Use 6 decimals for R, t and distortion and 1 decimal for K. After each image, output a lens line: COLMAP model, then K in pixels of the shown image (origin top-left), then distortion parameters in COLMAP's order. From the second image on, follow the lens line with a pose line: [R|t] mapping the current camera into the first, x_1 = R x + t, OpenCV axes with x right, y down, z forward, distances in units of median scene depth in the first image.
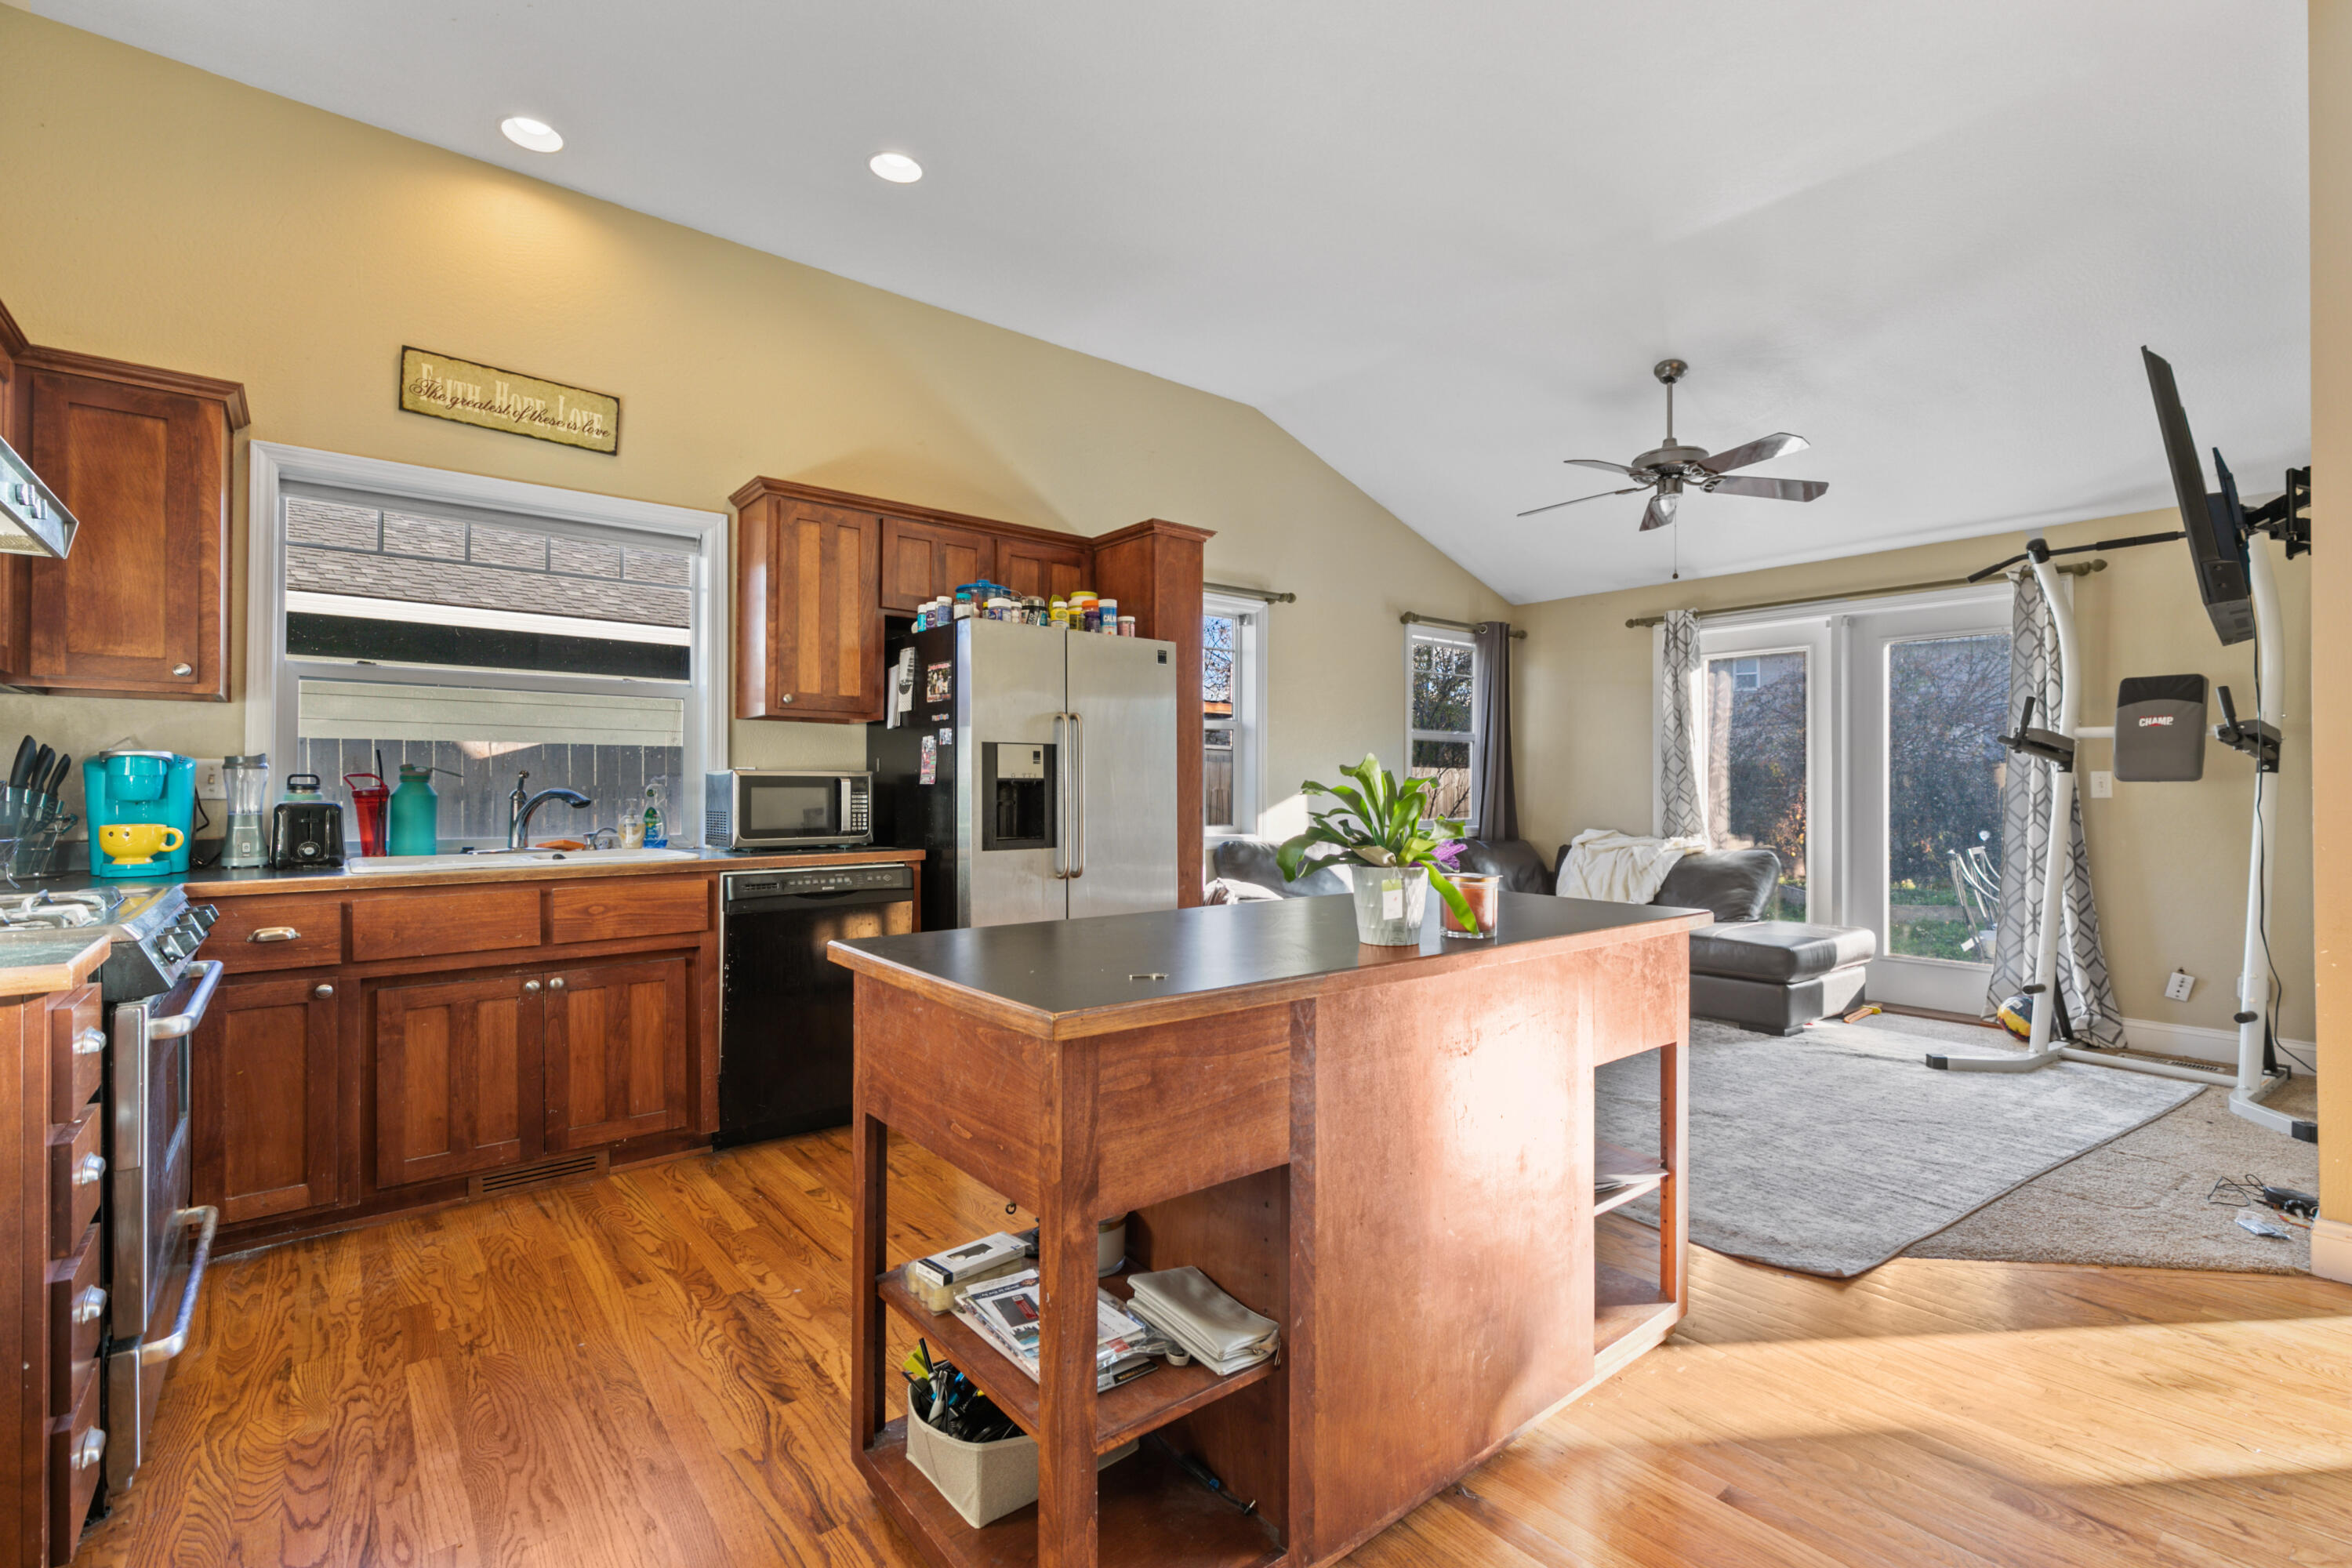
lens RADIAL K [[1051.2, 0, 1187.5], [0, 1051.2, 780.3], [0, 0, 1]] dist [0.007562, -0.001579]
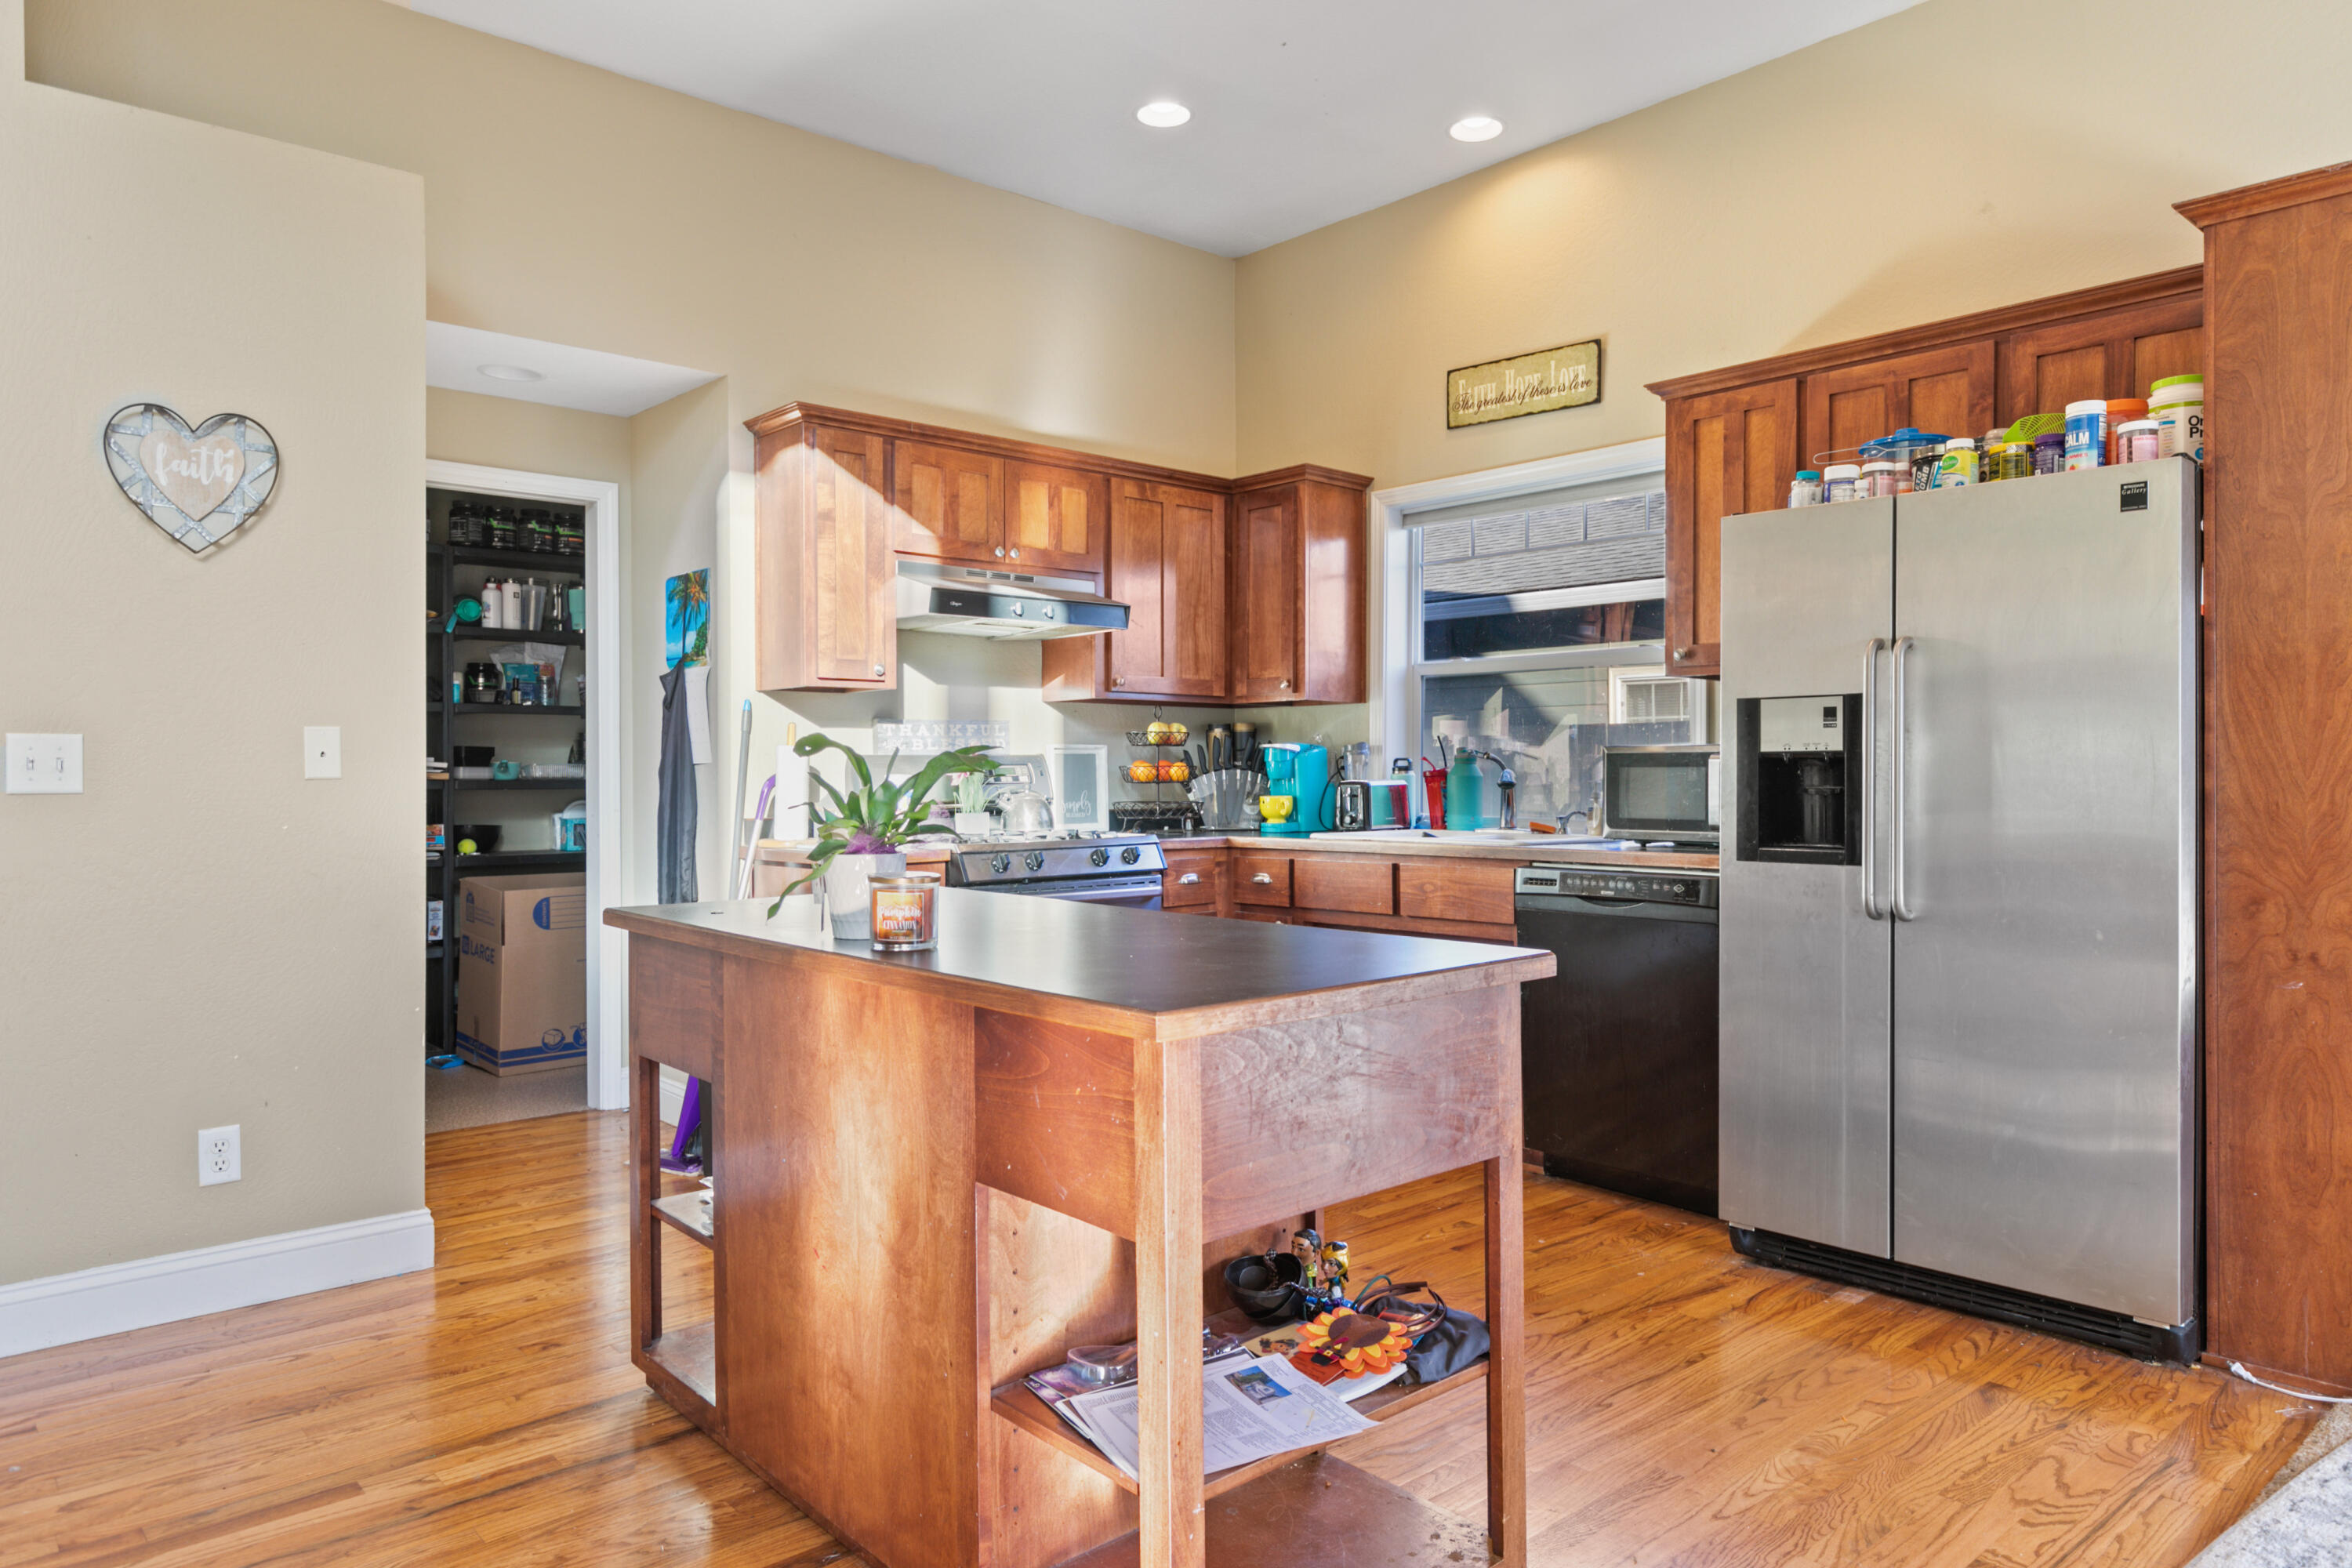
lens RADIAL K [[1480.8, 0, 1198.9], [0, 1480.8, 781.1], [0, 0, 1]] dist [0.008541, -0.005293]
pose [[0.038505, 0.005834, -0.999241, 0.634095], [0.011229, 0.999917, 0.006271, 0.005575], [0.999195, -0.011462, 0.038436, 0.527251]]
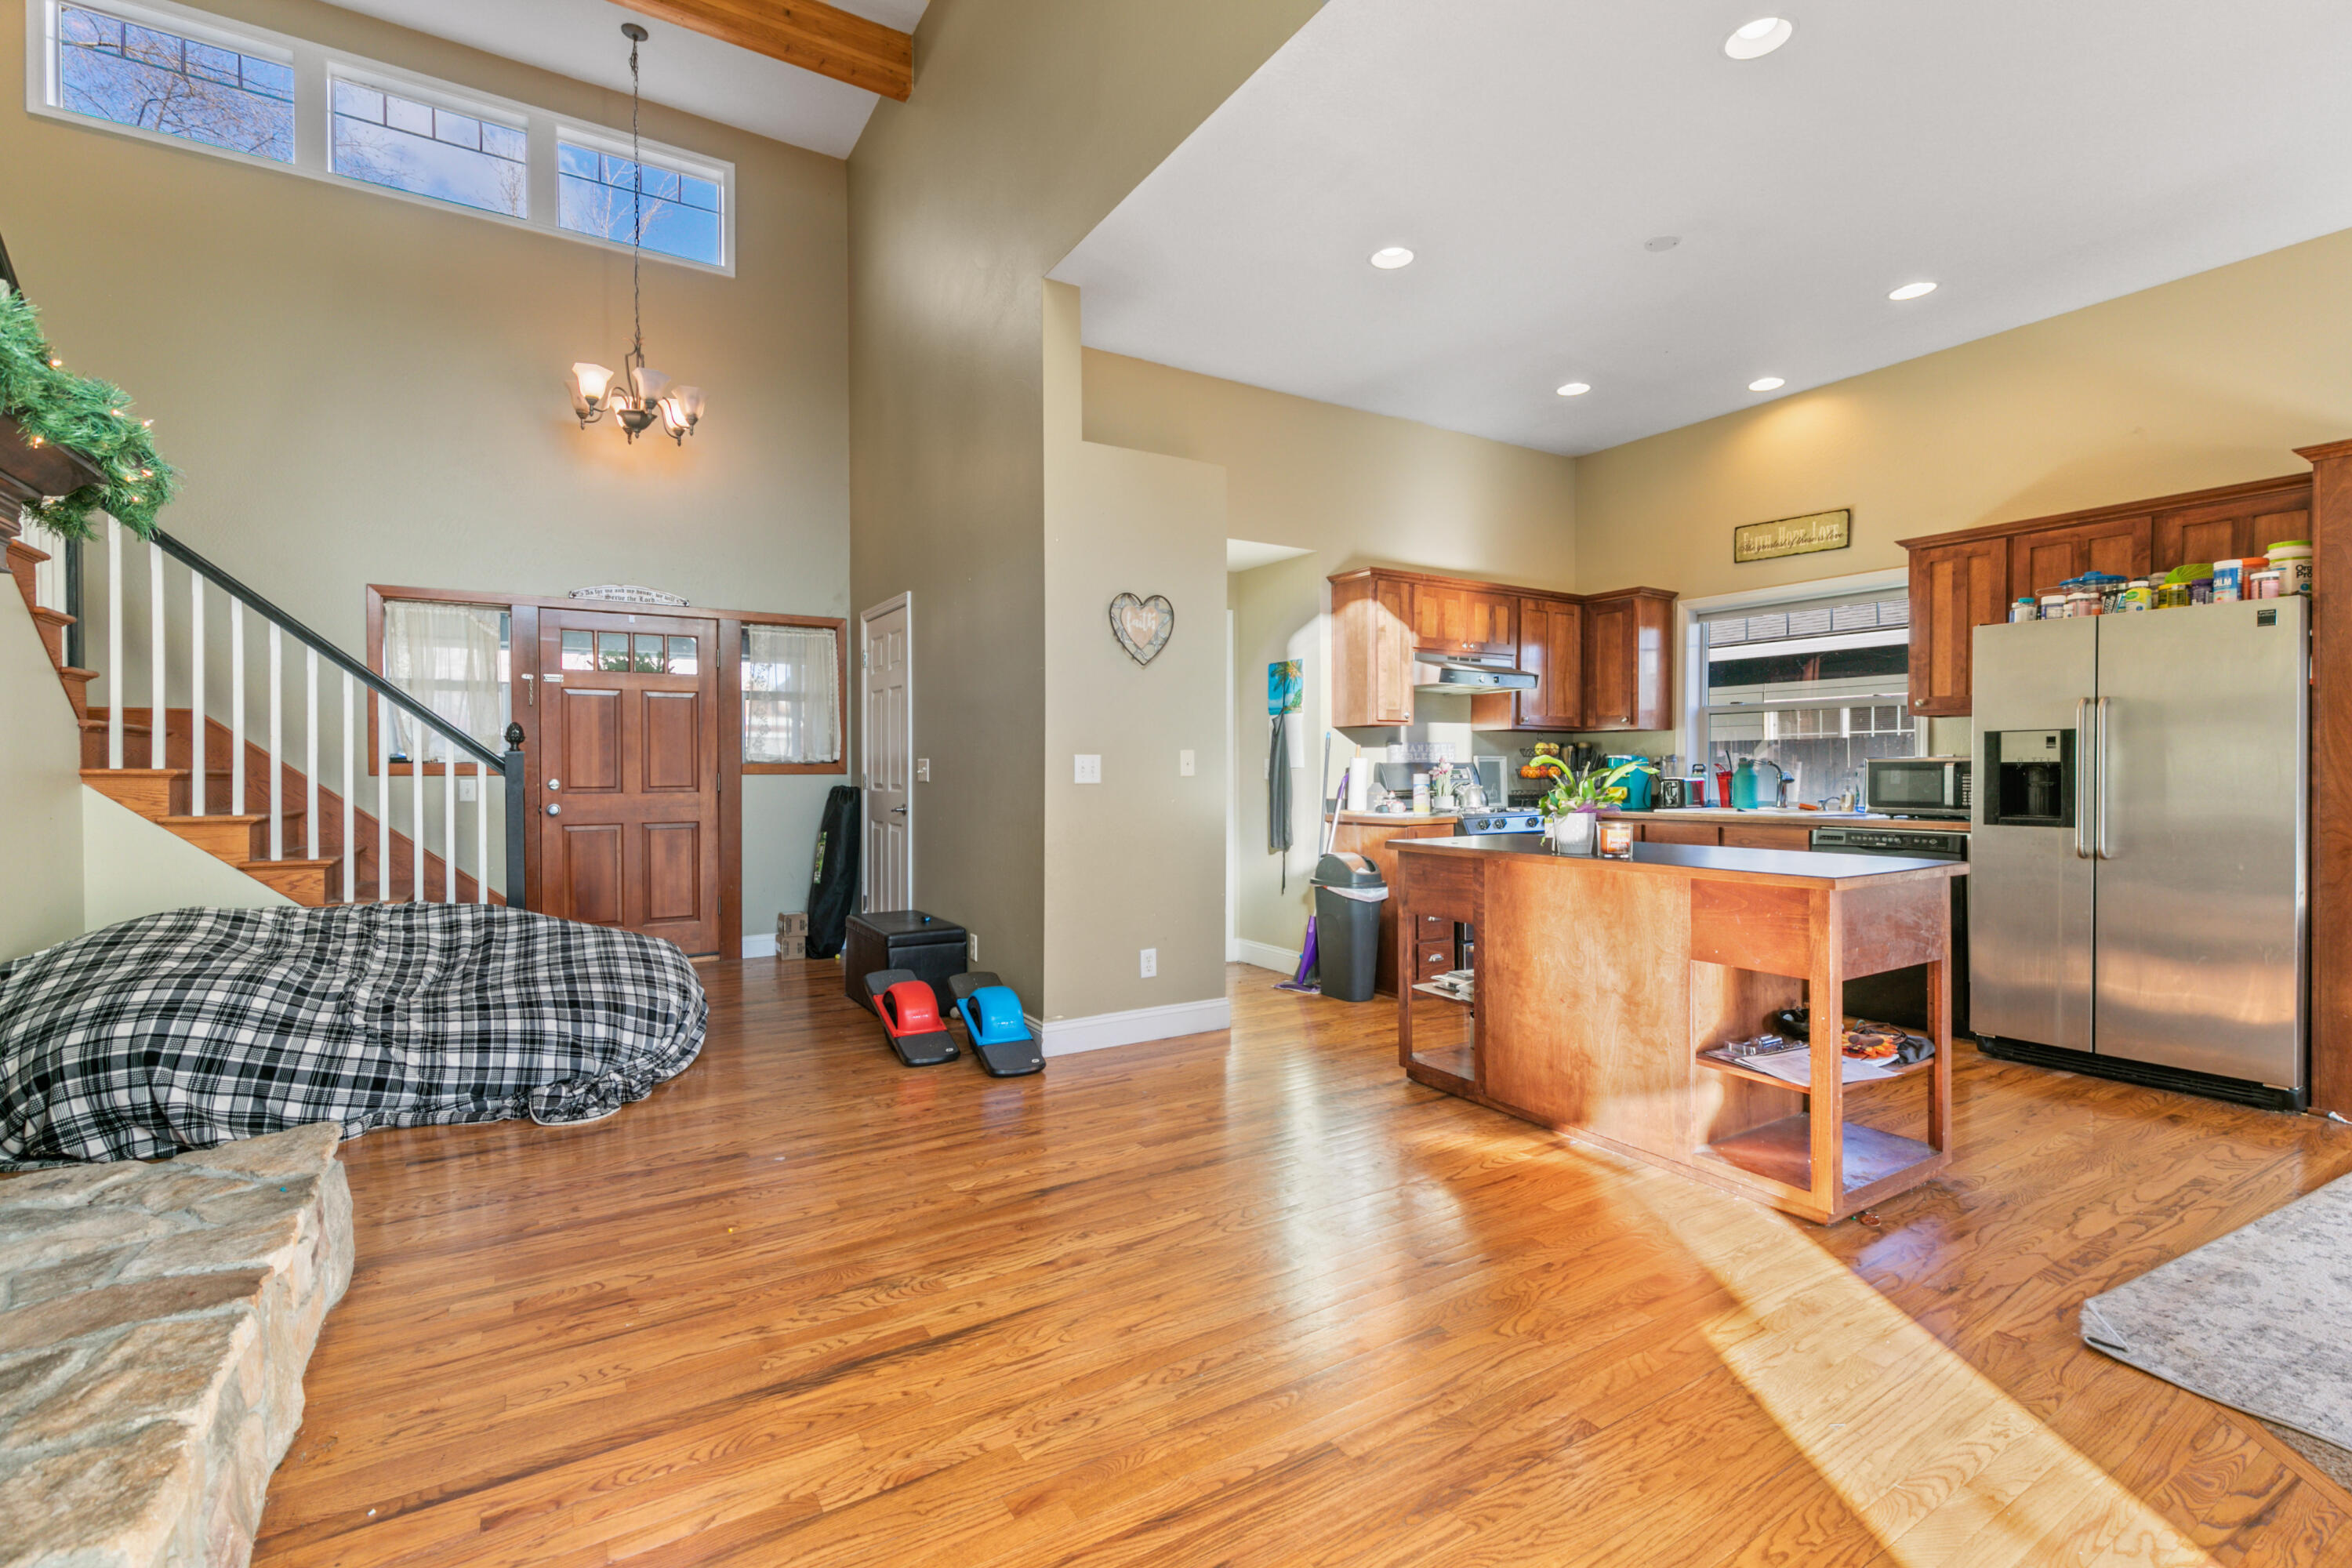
lens RADIAL K [[1051.2, 0, 1189.9], [0, 1051.2, 781.1], [0, 0, 1]] dist [0.007562, -0.001579]
pose [[-0.130062, 0.009831, -0.991457, 0.926554], [0.010545, 0.999908, 0.008532, -0.000504], [0.991450, -0.009345, -0.130154, 0.235334]]
